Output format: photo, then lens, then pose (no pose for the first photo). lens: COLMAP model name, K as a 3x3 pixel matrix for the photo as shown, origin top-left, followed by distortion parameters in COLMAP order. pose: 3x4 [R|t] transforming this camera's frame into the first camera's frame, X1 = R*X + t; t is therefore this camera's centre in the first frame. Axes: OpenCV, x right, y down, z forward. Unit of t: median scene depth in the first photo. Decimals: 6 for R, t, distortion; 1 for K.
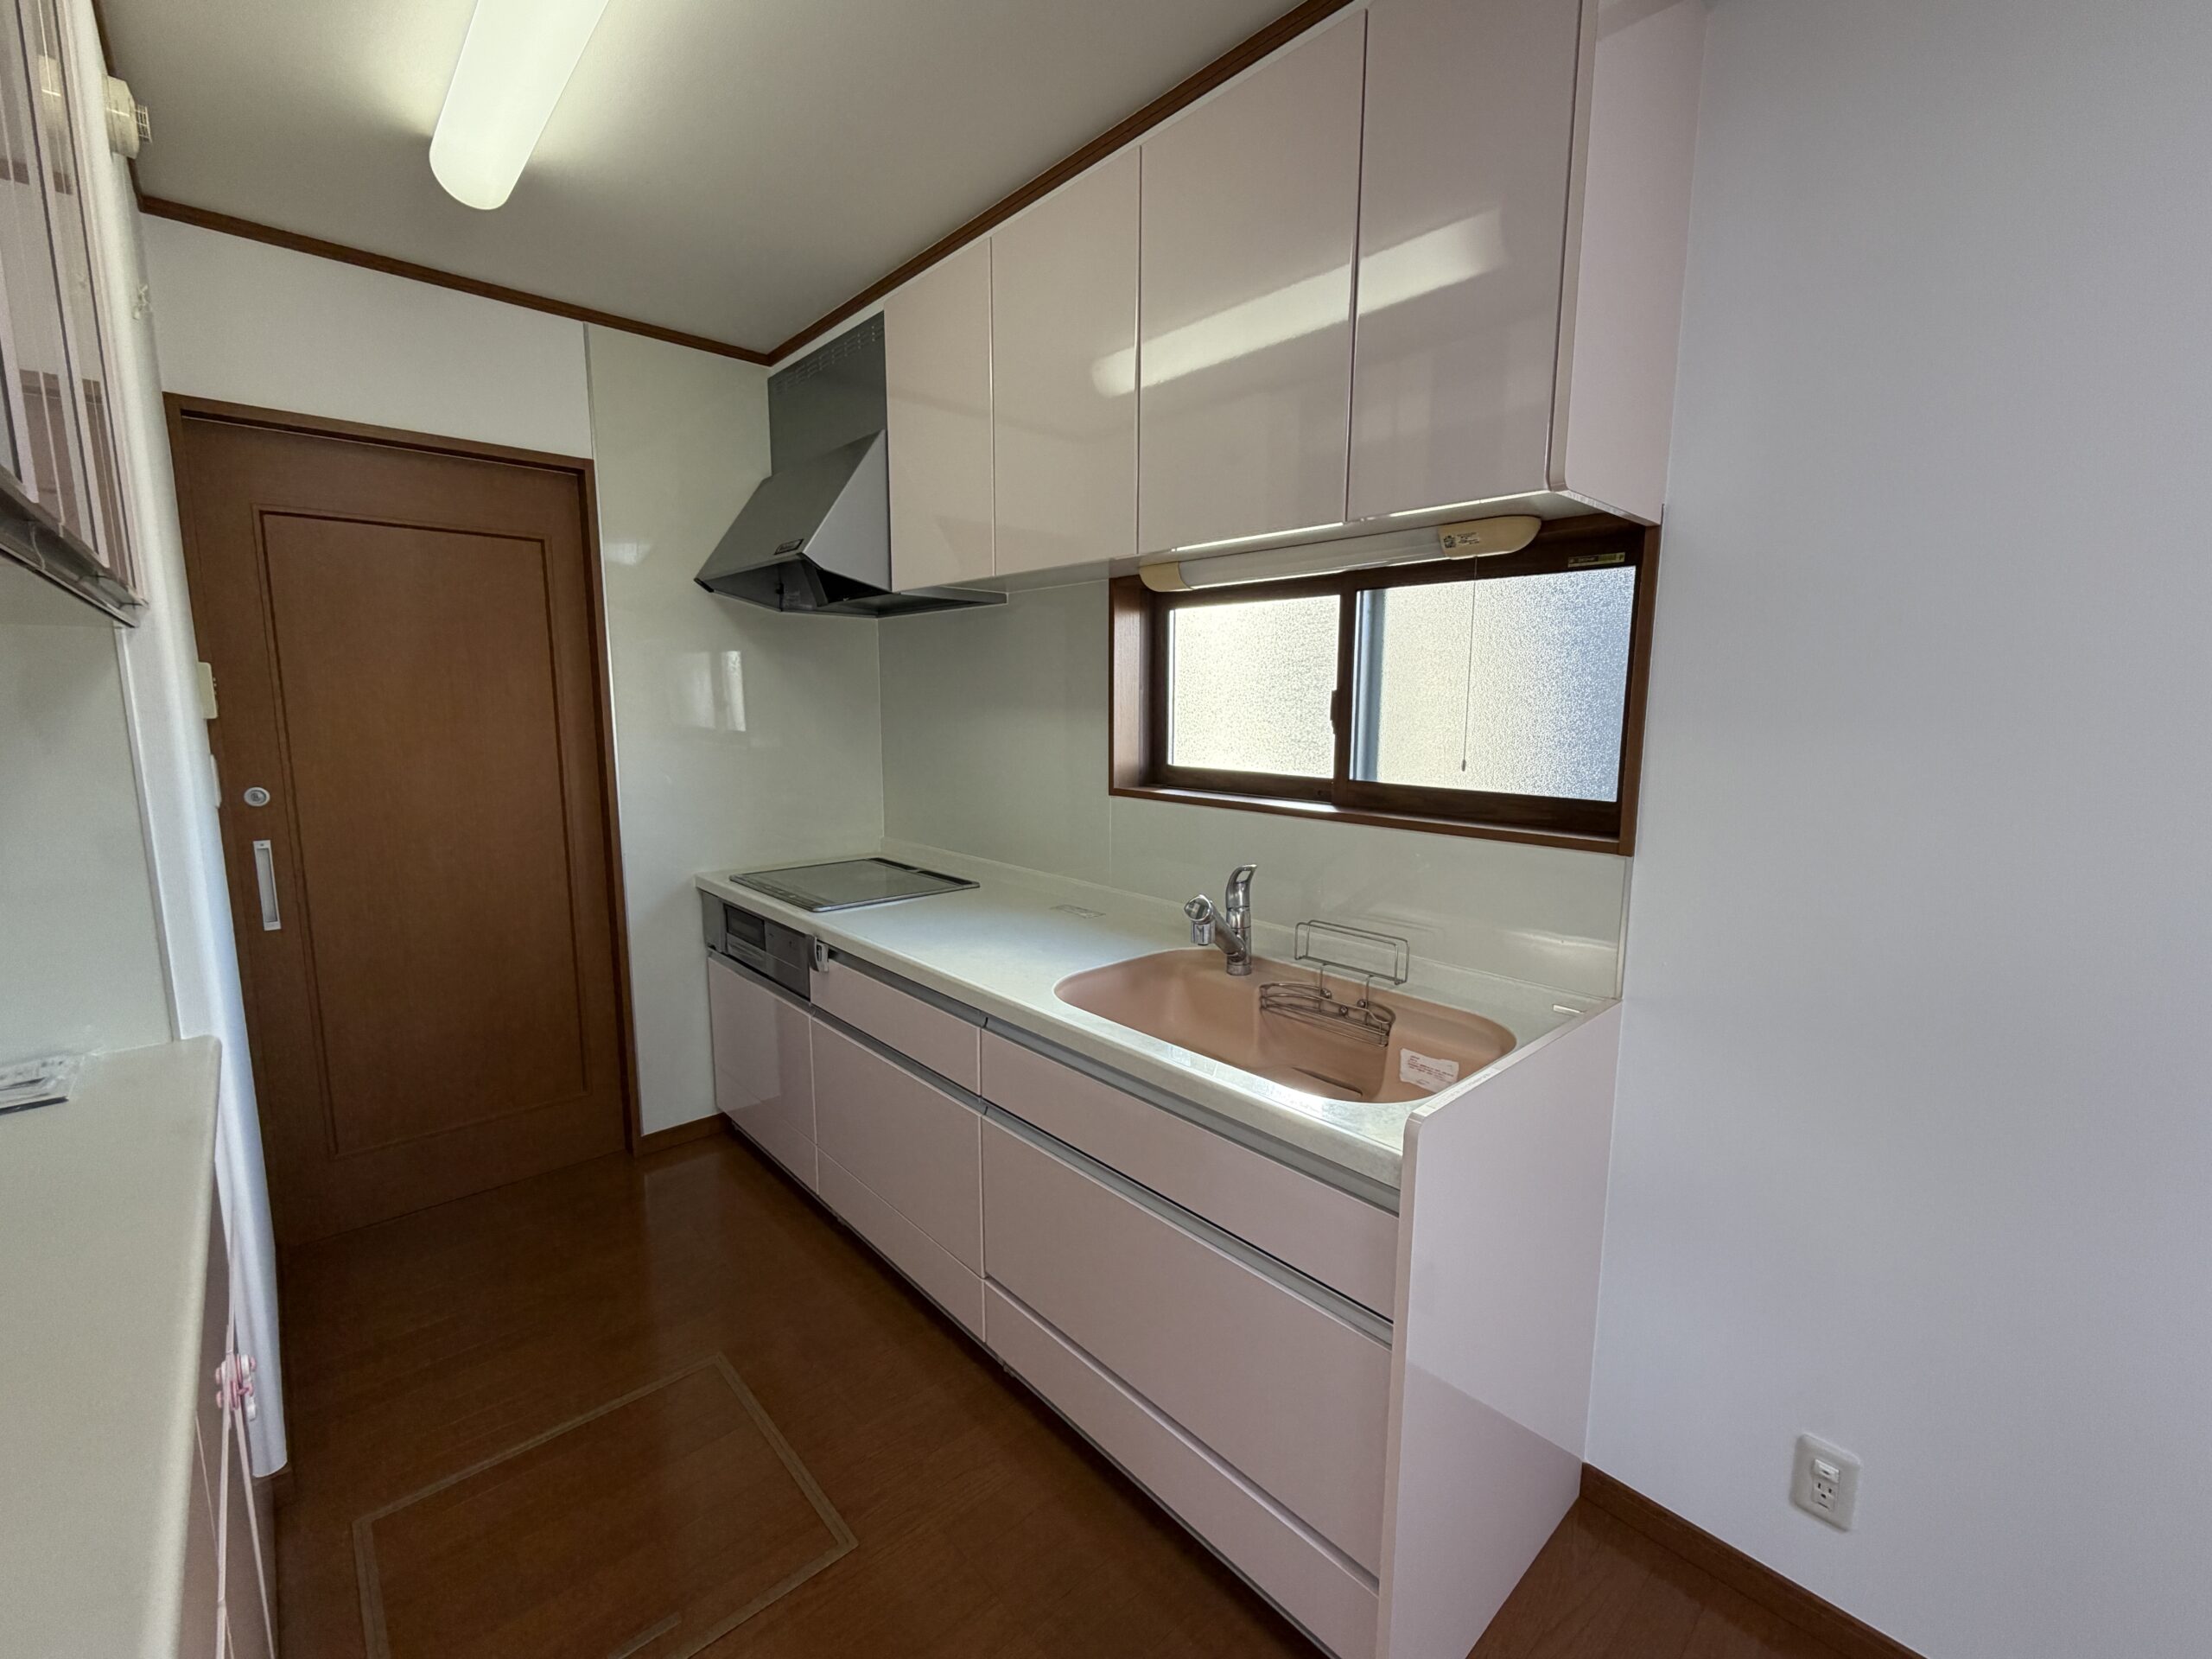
lens RADIAL K [[884.7, 0, 1105.6], [0, 884.7, 825.5], [0, 0, 1]] dist [0.000533, -0.001041]
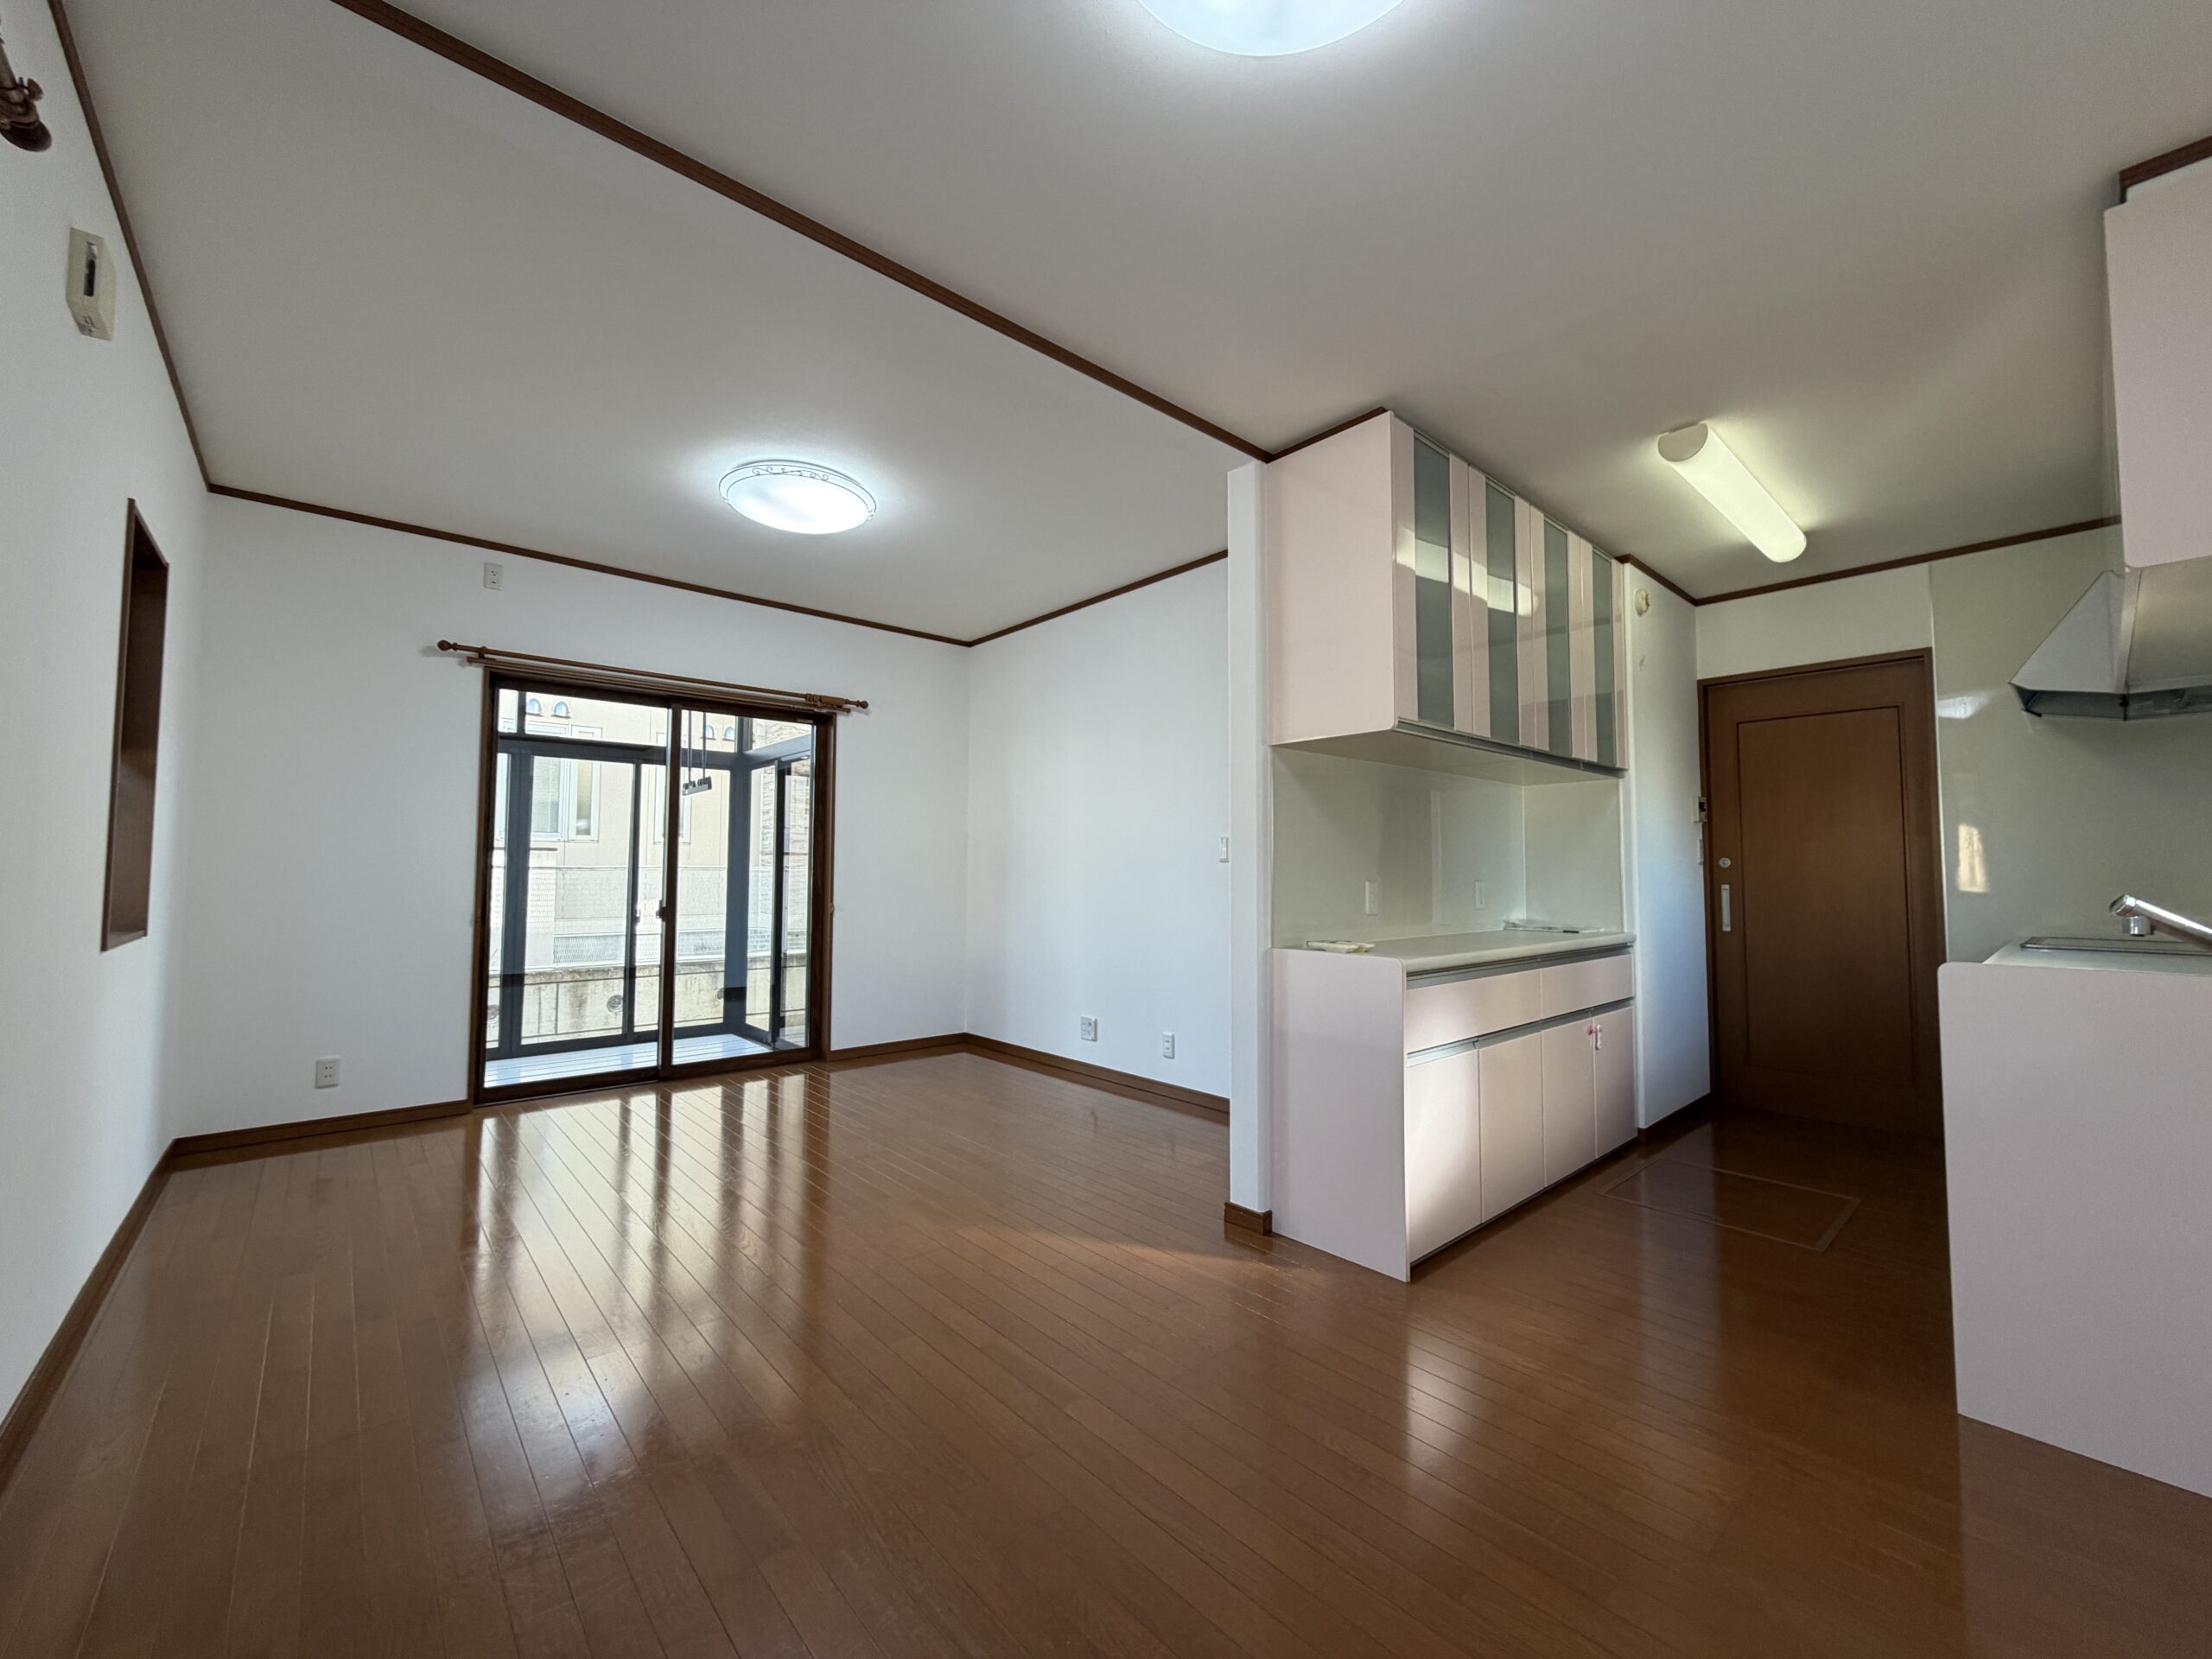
lens RADIAL K [[884.7, 0, 1105.6], [0, 884.7, 823.5], [0, 0, 1]] dist [0.000533, -0.001041]
pose [[-0.033397, -0.064488, -0.997359, 0.862283], [-0.150026, 0.986933, -0.058790, 0.164448], [0.988118, 0.147666, -0.042635, -0.248619]]
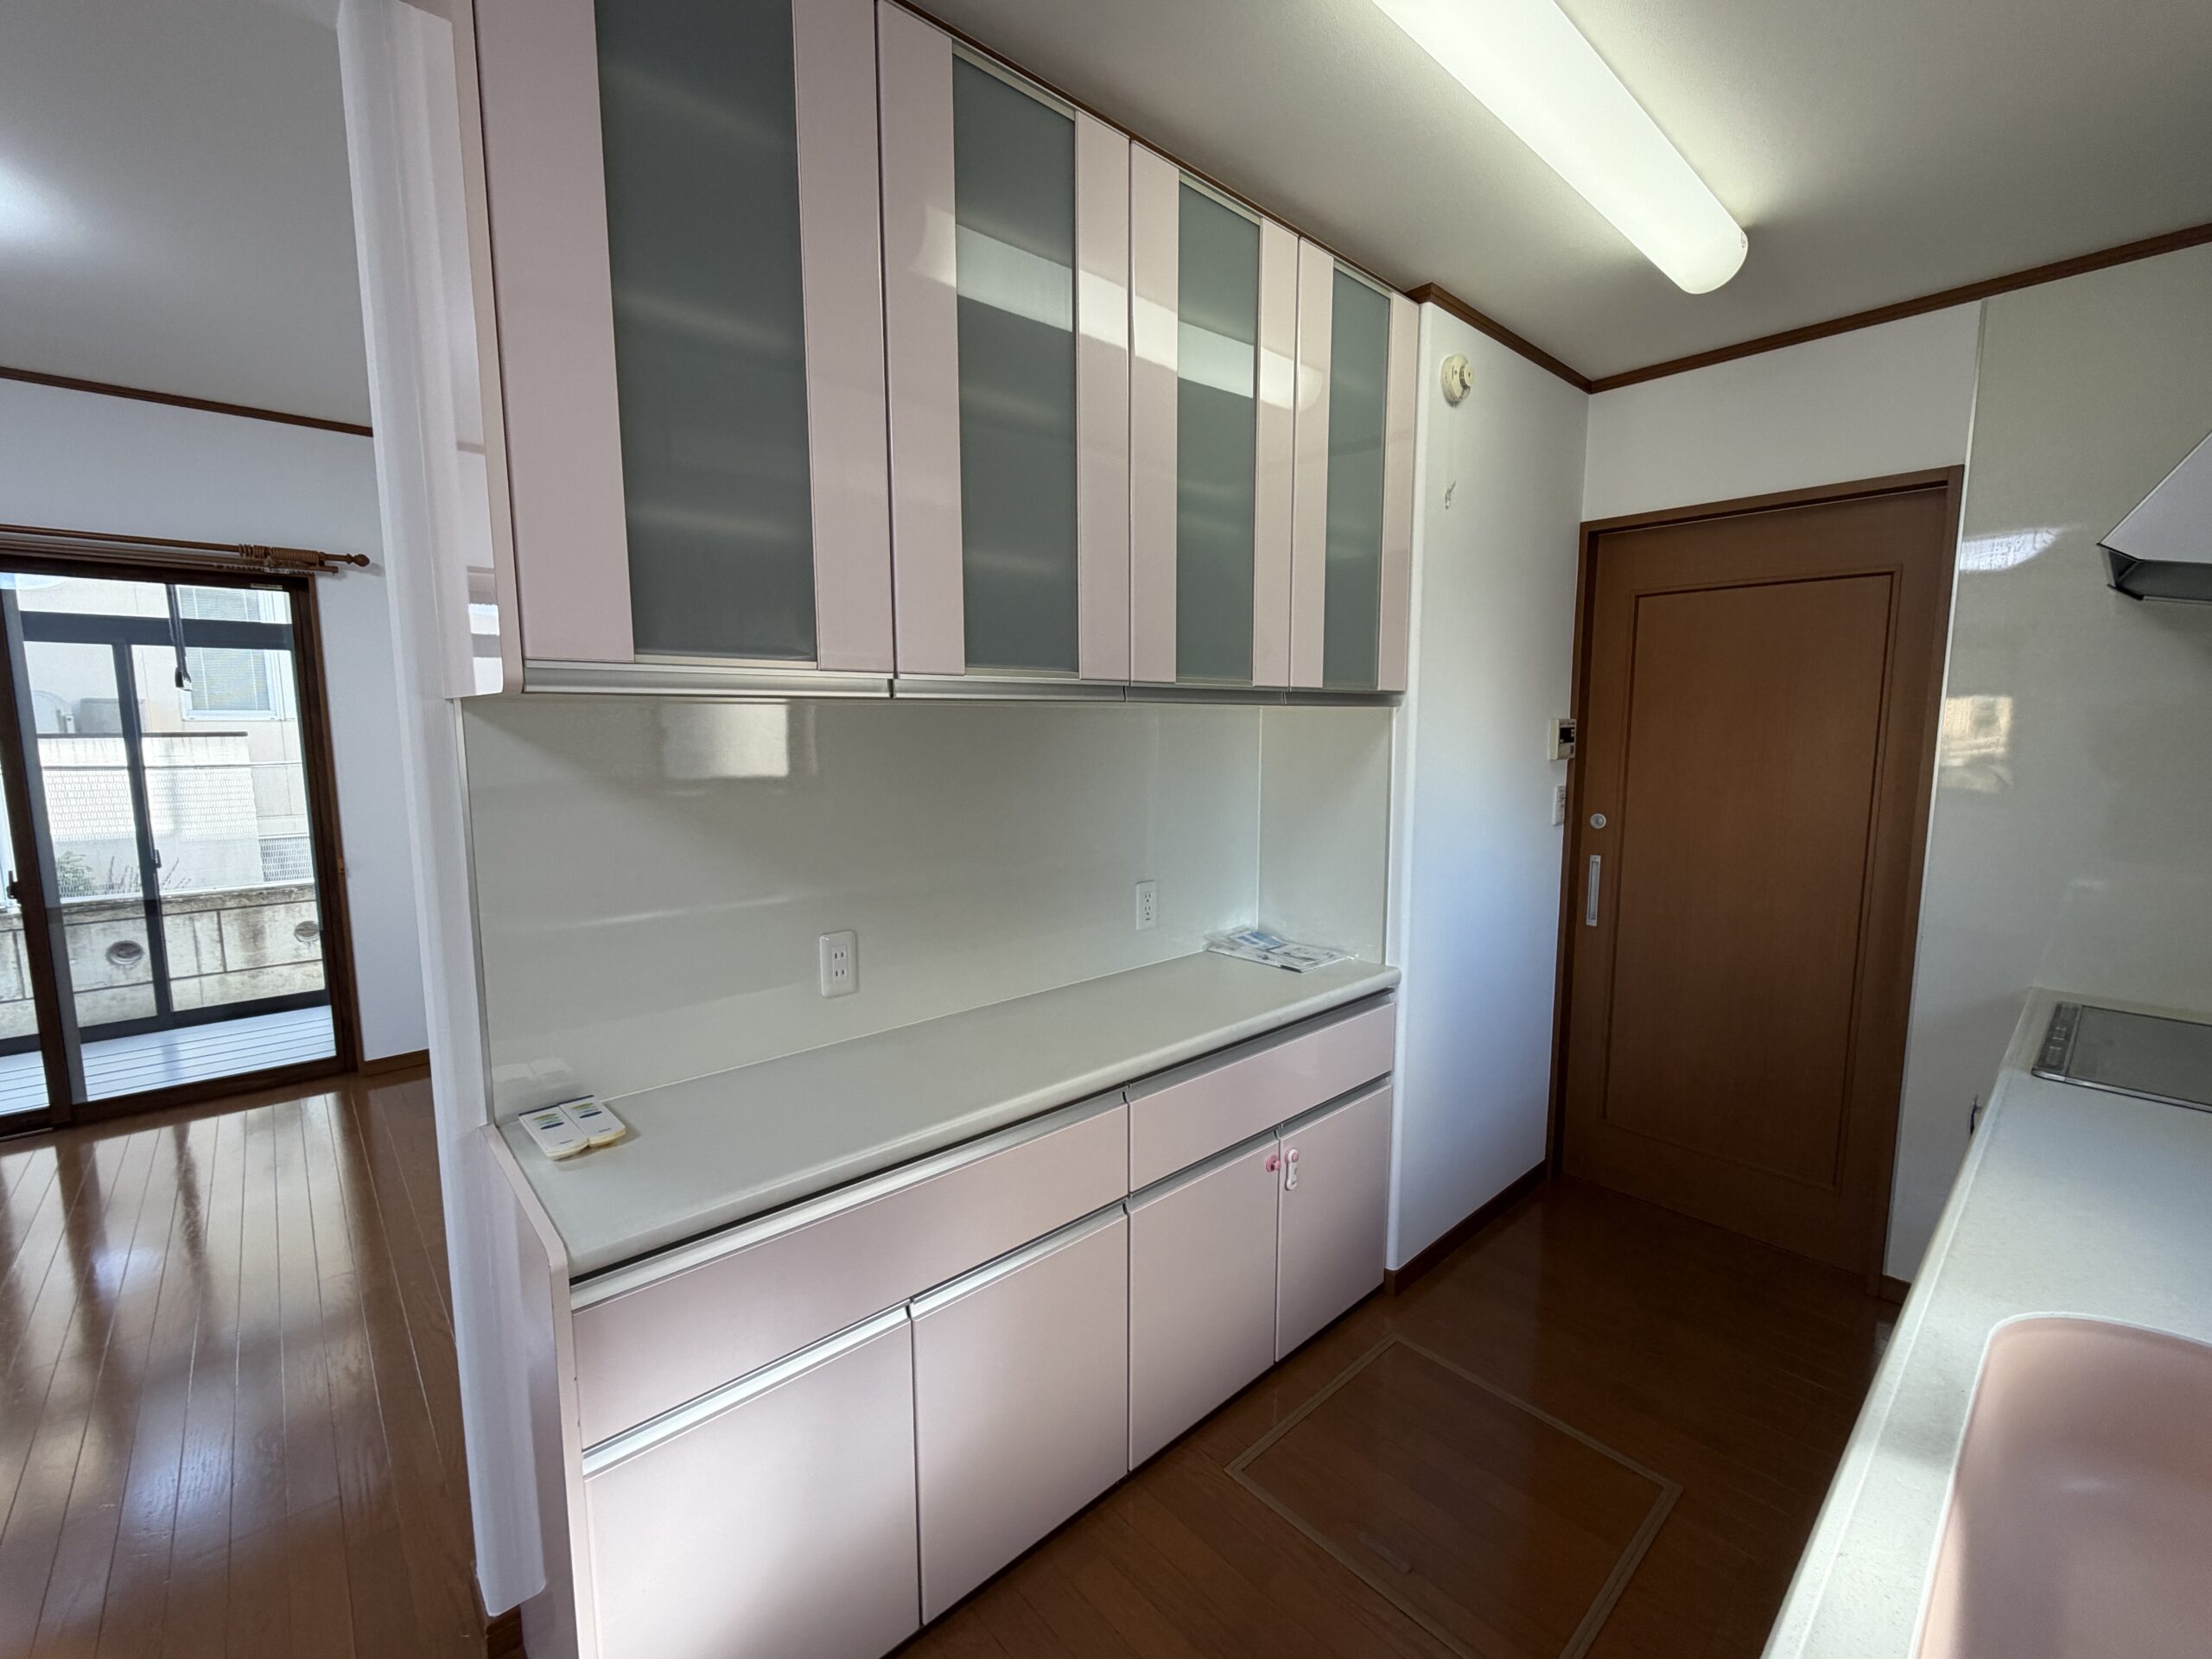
lens RADIAL K [[923.4, 0, 1115.6], [0, 923.4, 819.8], [0, 0, 1]] dist [-0.001765, 0.000047]
pose [[-0.022408, 0.104380, -0.994285, 0.299411], [-0.144950, 0.983687, 0.106534, -0.059360], [0.989185, 0.146509, -0.006912, 0.252135]]
